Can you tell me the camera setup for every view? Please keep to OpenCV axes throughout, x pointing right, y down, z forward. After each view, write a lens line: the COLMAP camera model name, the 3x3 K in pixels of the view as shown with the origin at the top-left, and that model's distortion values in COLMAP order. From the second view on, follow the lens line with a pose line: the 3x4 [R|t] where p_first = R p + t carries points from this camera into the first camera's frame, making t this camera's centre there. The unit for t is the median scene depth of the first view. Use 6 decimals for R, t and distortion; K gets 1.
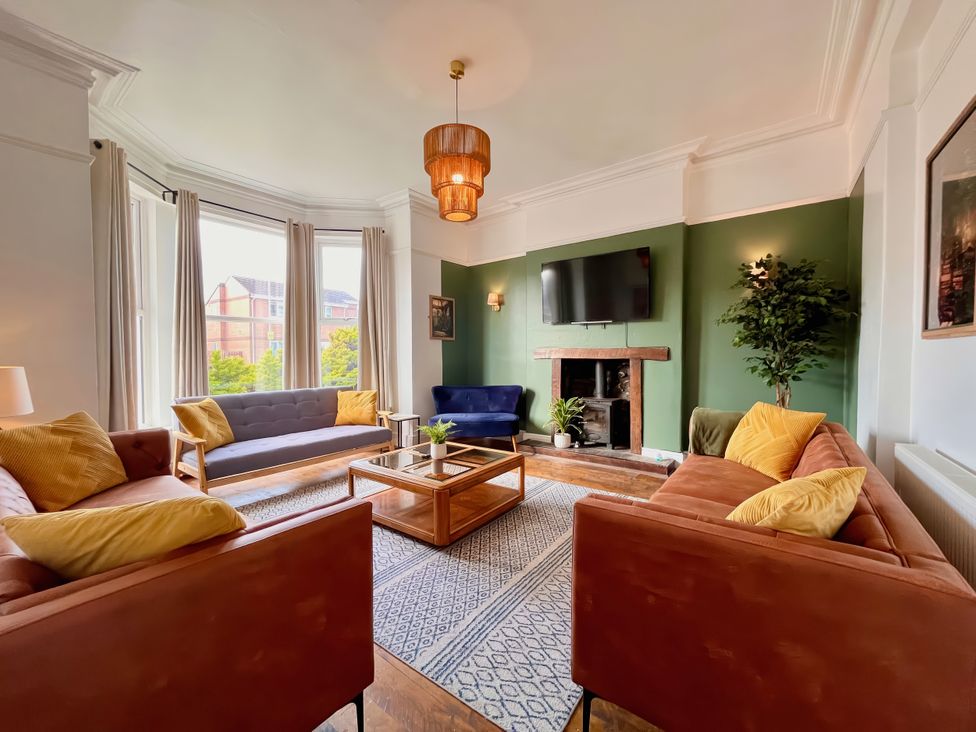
lens RADIAL K [[394.9, 0, 485.5], [0, 394.9, 365.0], [0, 0, 1]] dist [0.001448, 0.000096]
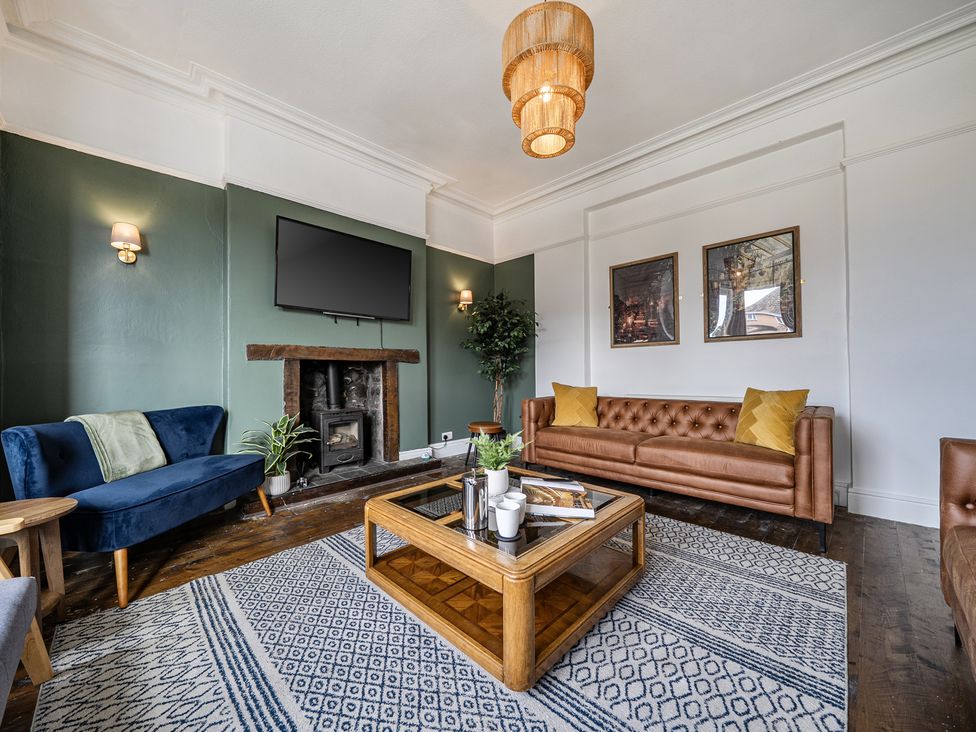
lens RADIAL K [[371.0, 0, 486.6], [0, 371.0, 364.2], [0, 0, 1]] dist [-0.001003, -0.000030]
pose [[0.132056, 0.023447, 0.990965, -0.510479], [0.033359, 0.999049, -0.028084, 0.027586], [-0.990681, 0.036766, 0.131148, 0.693239]]
